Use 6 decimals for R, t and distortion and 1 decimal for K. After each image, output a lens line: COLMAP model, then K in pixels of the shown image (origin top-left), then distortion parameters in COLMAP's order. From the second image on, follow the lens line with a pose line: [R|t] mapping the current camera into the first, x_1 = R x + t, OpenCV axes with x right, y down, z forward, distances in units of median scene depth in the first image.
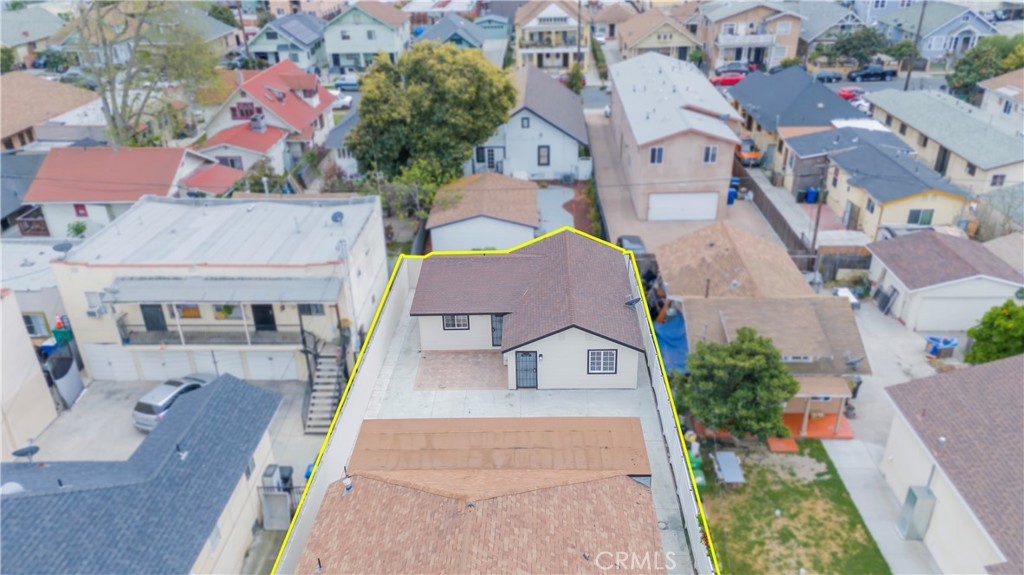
lens RADIAL K [[766.0, 0, 513.3], [0, 766.0, 271.5], [0, 0, 1]] dist [0.019942, 0.002284]
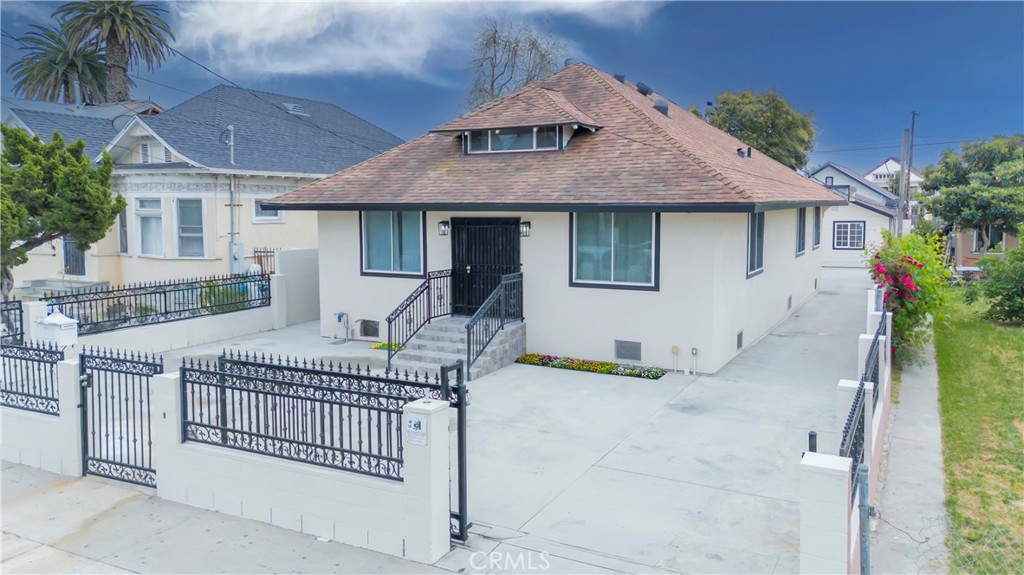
lens RADIAL K [[766.0, 0, 513.3], [0, 766.0, 271.5], [0, 0, 1]] dist [0.019942, 0.002284]
pose [[0.897806, 0.057792, -0.436583, 0.089441], [-0.203762, 0.933370, -0.295469, 0.296533], [0.390418, 0.354233, 0.849760, 0.005720]]
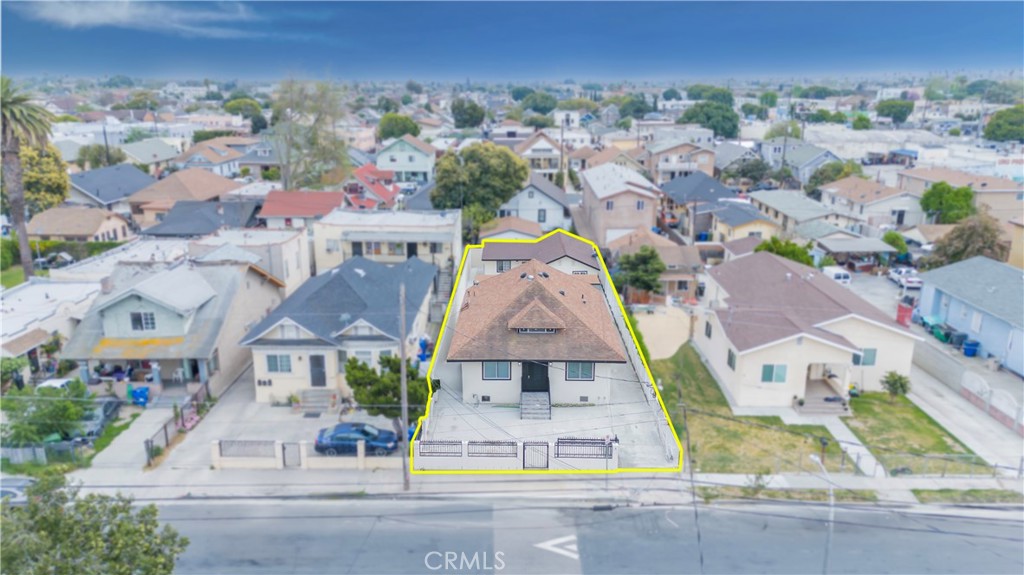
lens RADIAL K [[739.4, 0, 512.0], [0, 739.4, 287.5], [0, 0, 1]] dist [0.002588, 0.000277]
pose [[0.999462, 0.015864, 0.028710, -0.064910], [-0.010664, 0.984871, -0.172962, 0.264604], [-0.031020, 0.172563, 0.984510, -0.497576]]
